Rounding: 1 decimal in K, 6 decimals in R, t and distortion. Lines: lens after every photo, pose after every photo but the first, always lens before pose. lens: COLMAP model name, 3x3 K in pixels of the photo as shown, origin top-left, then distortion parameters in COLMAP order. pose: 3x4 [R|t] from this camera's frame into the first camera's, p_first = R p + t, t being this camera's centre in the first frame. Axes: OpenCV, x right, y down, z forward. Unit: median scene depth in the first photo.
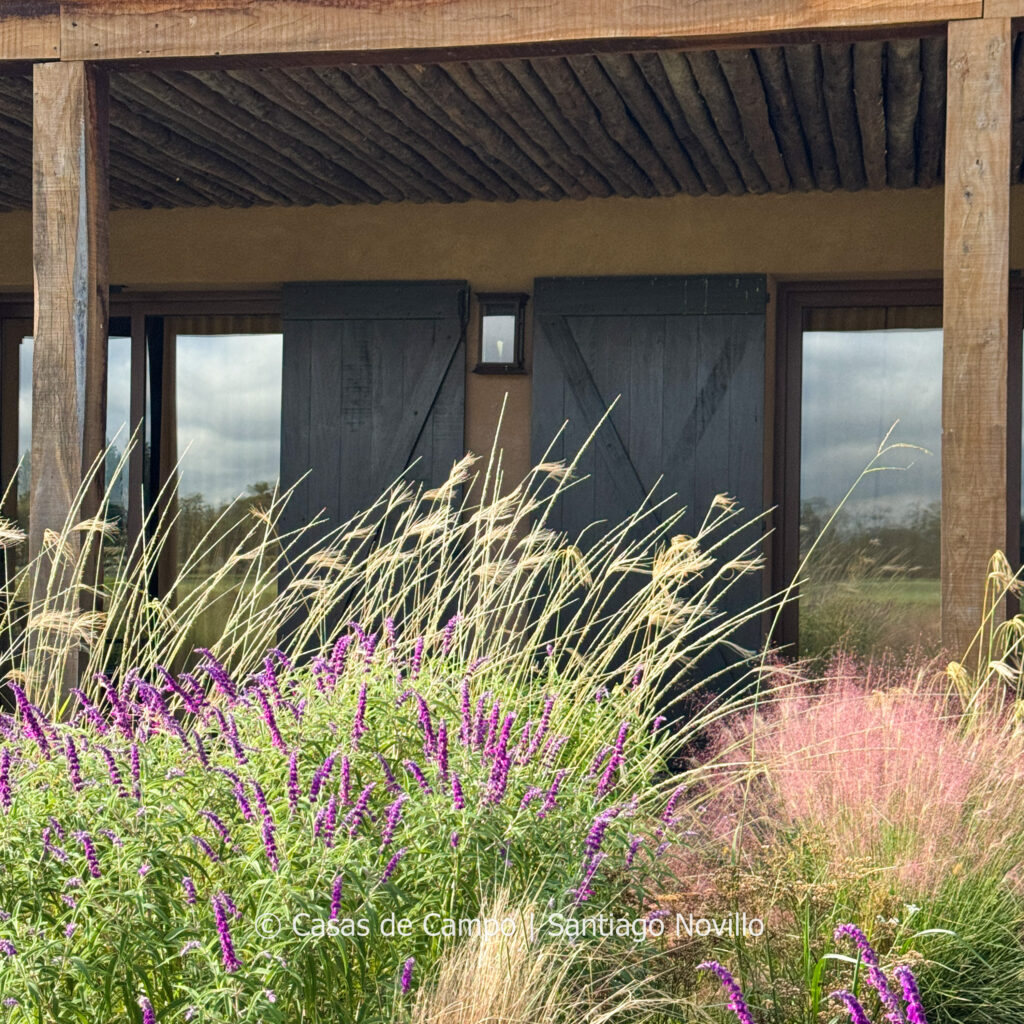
lens RADIAL K [[1769.4, 0, 512.0], [0, 1769.4, 512.0], [0, 0, 1]] dist [0.010544, 0.109951]
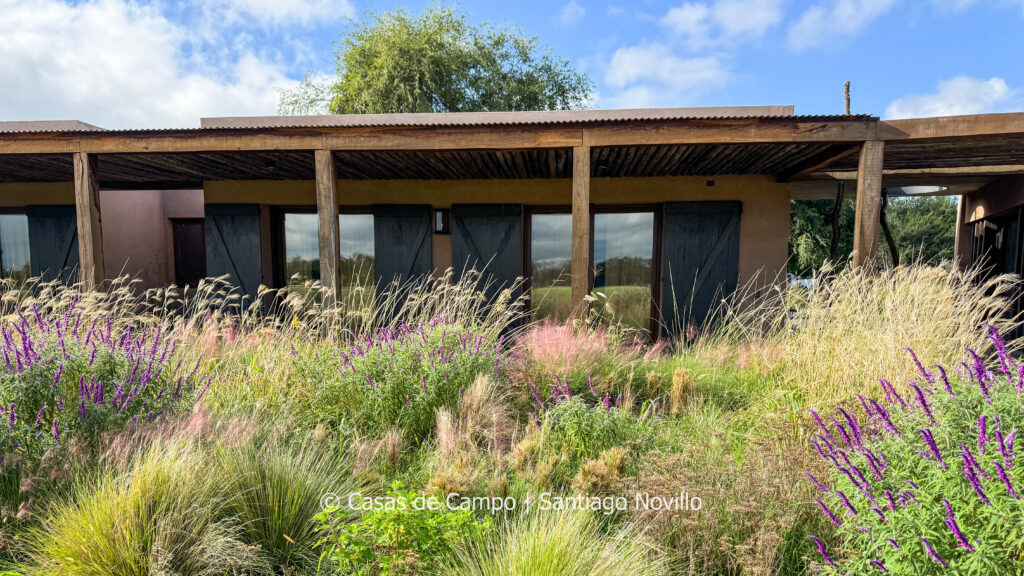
lens RADIAL K [[705.2, 0, 512.0], [0, 705.2, 288.0], [0, 0, 1]] dist [-0.000371, -0.000041]
pose [[0.988245, -0.007881, 0.152677, -0.083851], [0.000865, 0.998943, 0.045968, -0.039092], [-0.152878, -0.045296, 0.987207, -0.345632]]
